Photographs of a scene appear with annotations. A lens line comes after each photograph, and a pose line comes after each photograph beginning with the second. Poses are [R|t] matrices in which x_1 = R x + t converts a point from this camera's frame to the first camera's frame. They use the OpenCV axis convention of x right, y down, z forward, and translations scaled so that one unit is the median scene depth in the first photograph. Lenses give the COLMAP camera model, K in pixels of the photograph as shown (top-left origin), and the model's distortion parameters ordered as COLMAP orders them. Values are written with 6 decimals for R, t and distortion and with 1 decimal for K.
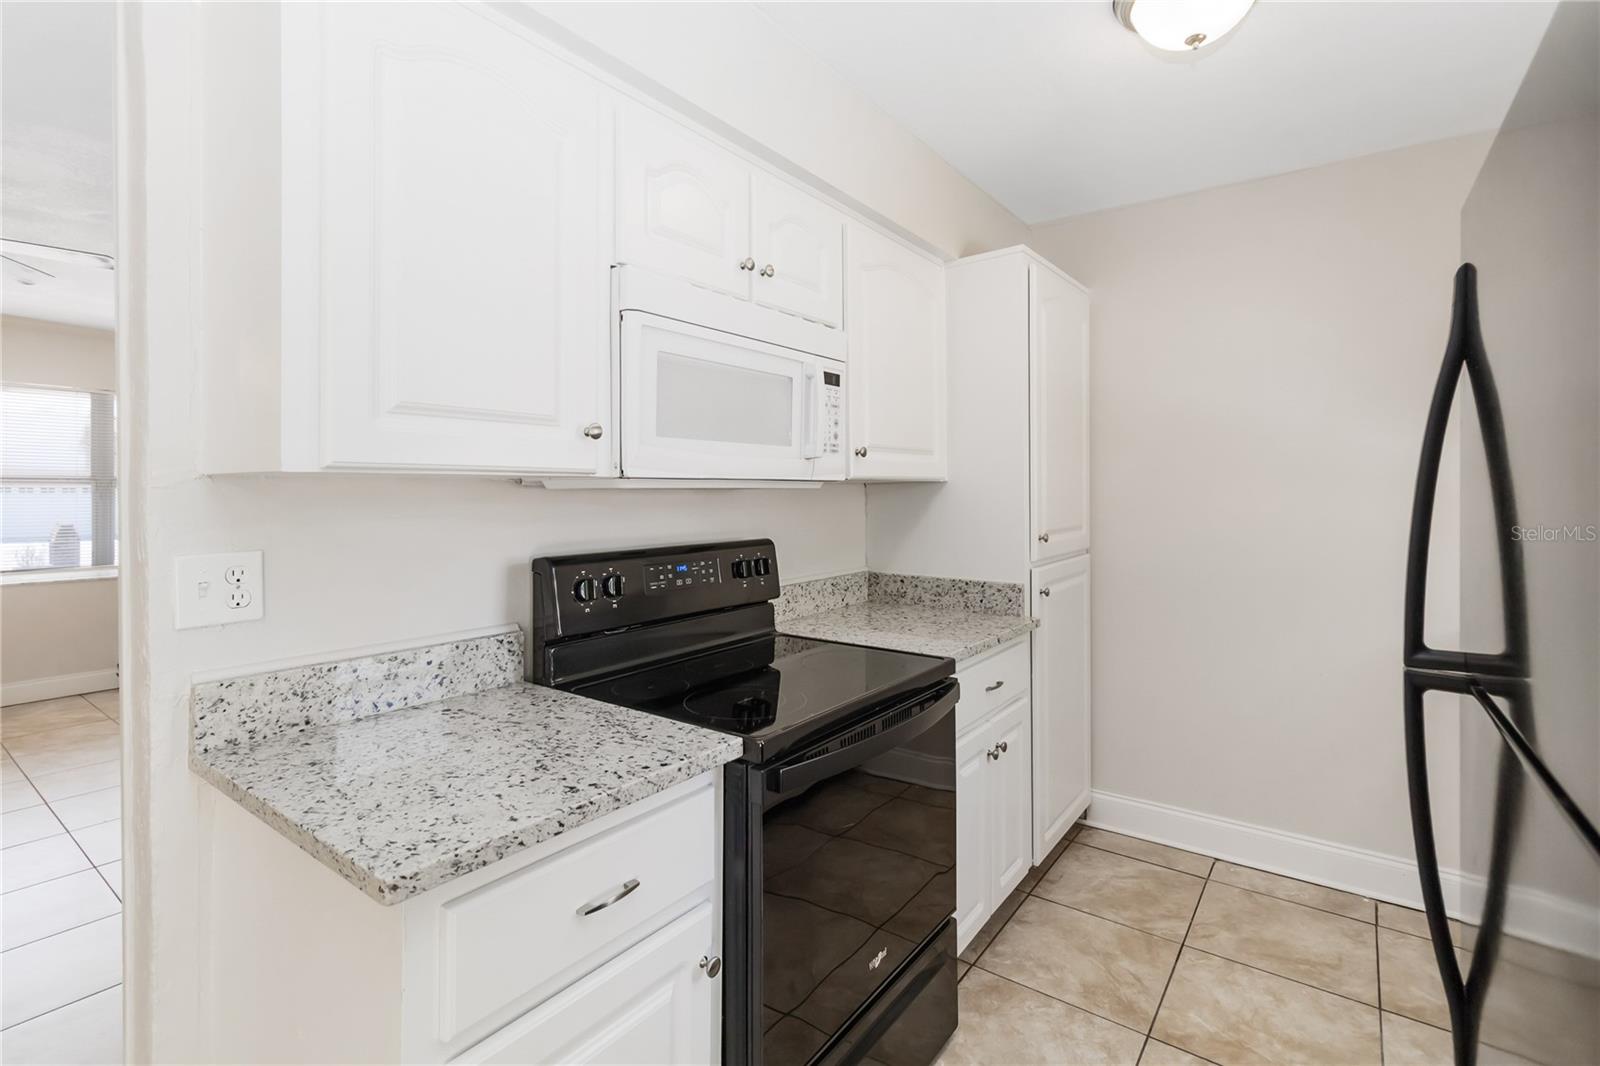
lens RADIAL K [[746.0, 0, 792.2], [0, 746.0, 486.3], [0, 0, 1]] dist [-0.001075, -0.000169]
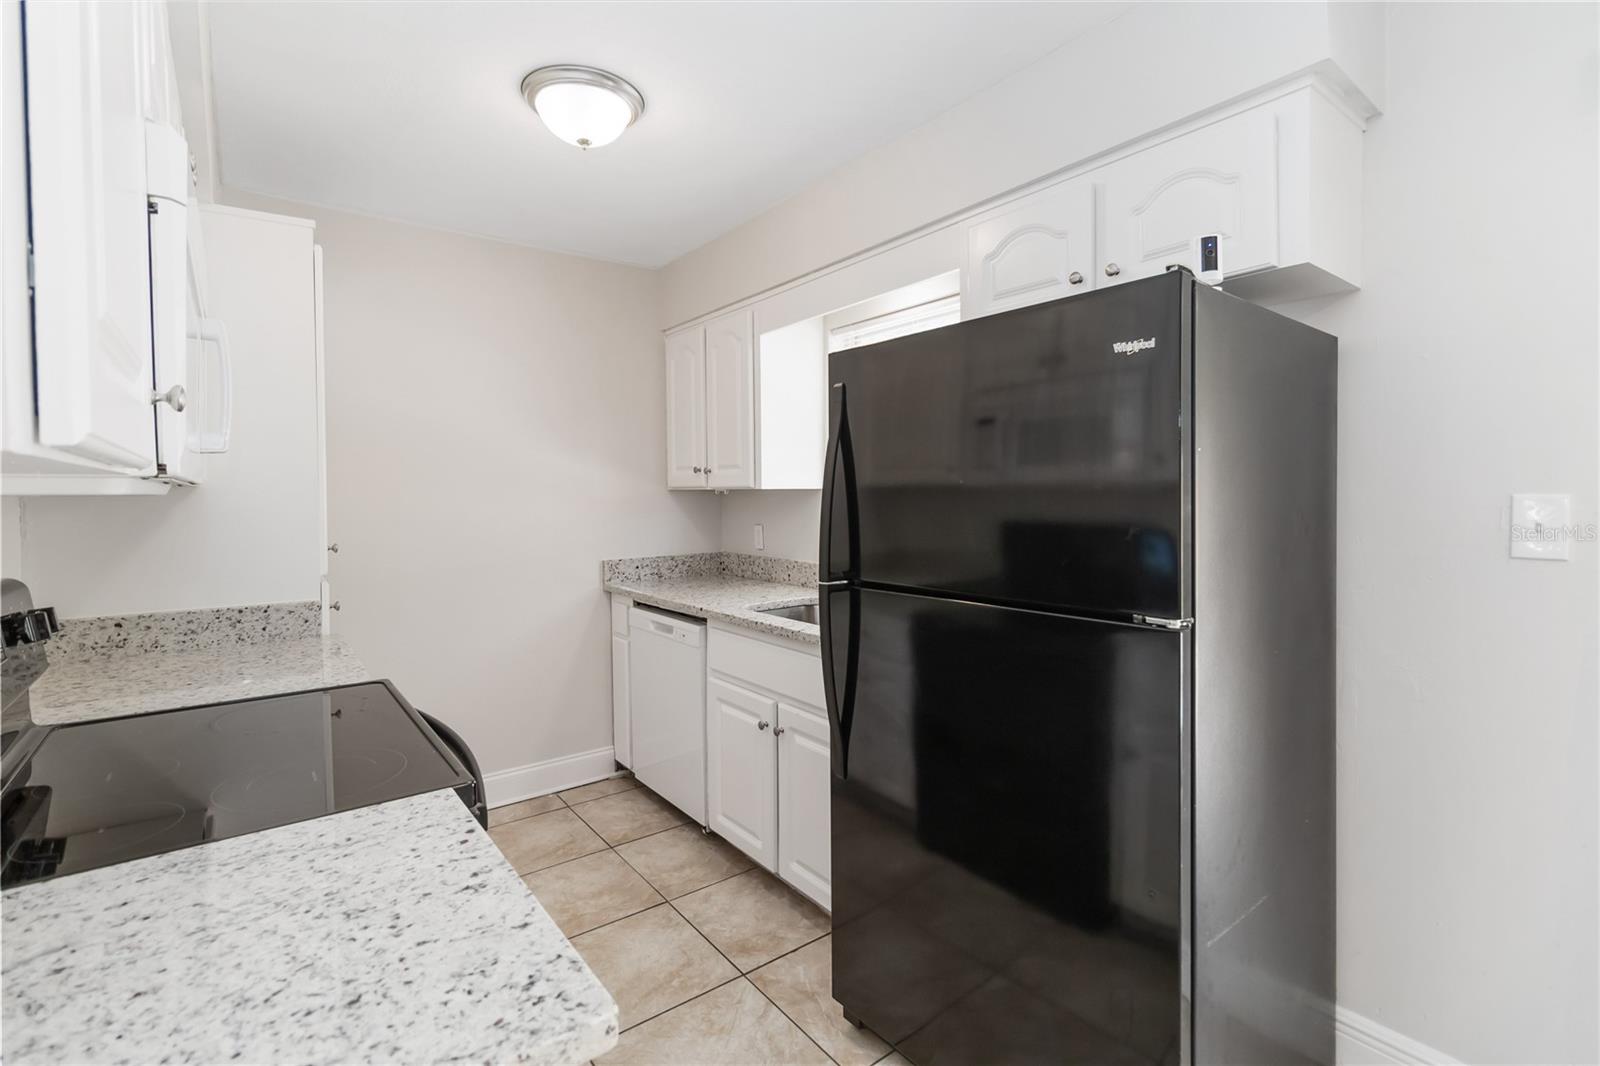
lens RADIAL K [[735.9, 0, 795.7], [0, 735.9, 501.2], [0, 0, 1]] dist [-0.002168, 0.000441]
pose [[0.269098, -0.011683, 0.963042, -0.412971], [0.001347, 0.999930, 0.011754, 0.000720], [-0.963112, -0.001866, 0.269095, 0.213409]]
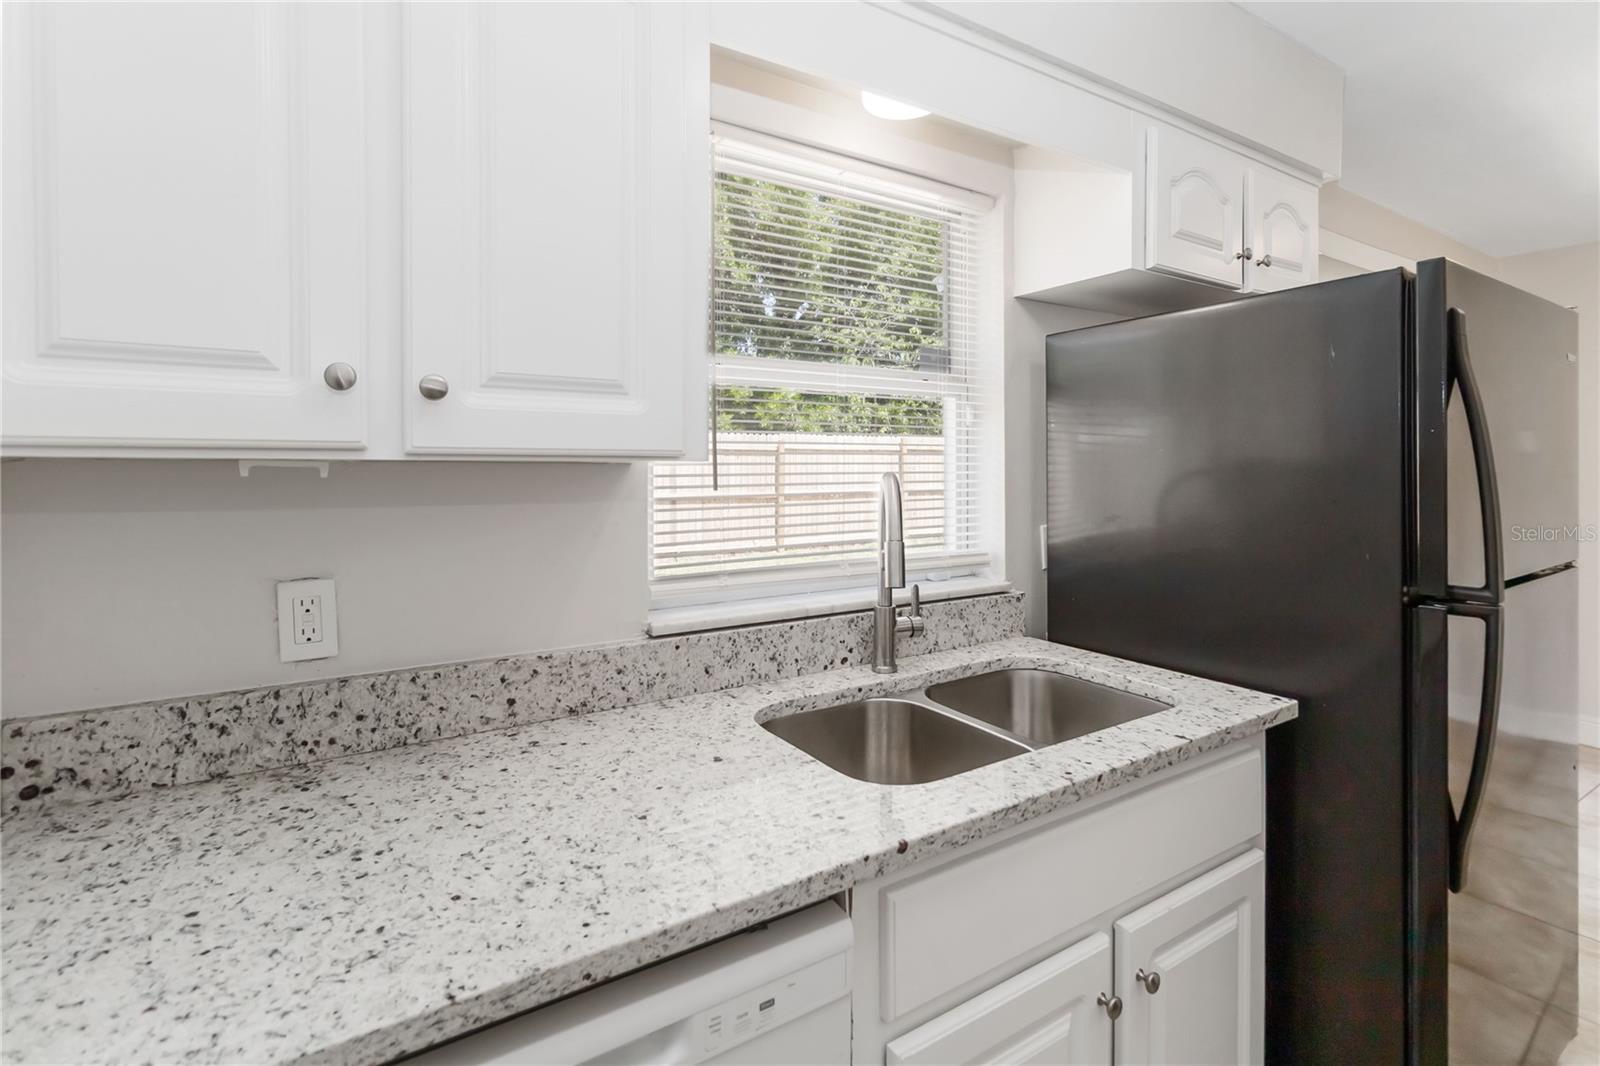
lens RADIAL K [[746.0, 0, 792.2], [0, 746.0, 486.3], [0, 0, 1]] dist [-0.001075, -0.000169]
pose [[-0.934373, 0.005564, 0.356252, 0.587653], [0.008353, 0.999945, 0.006292, 0.010195], [-0.356197, 0.008855, -0.934369, 1.022411]]
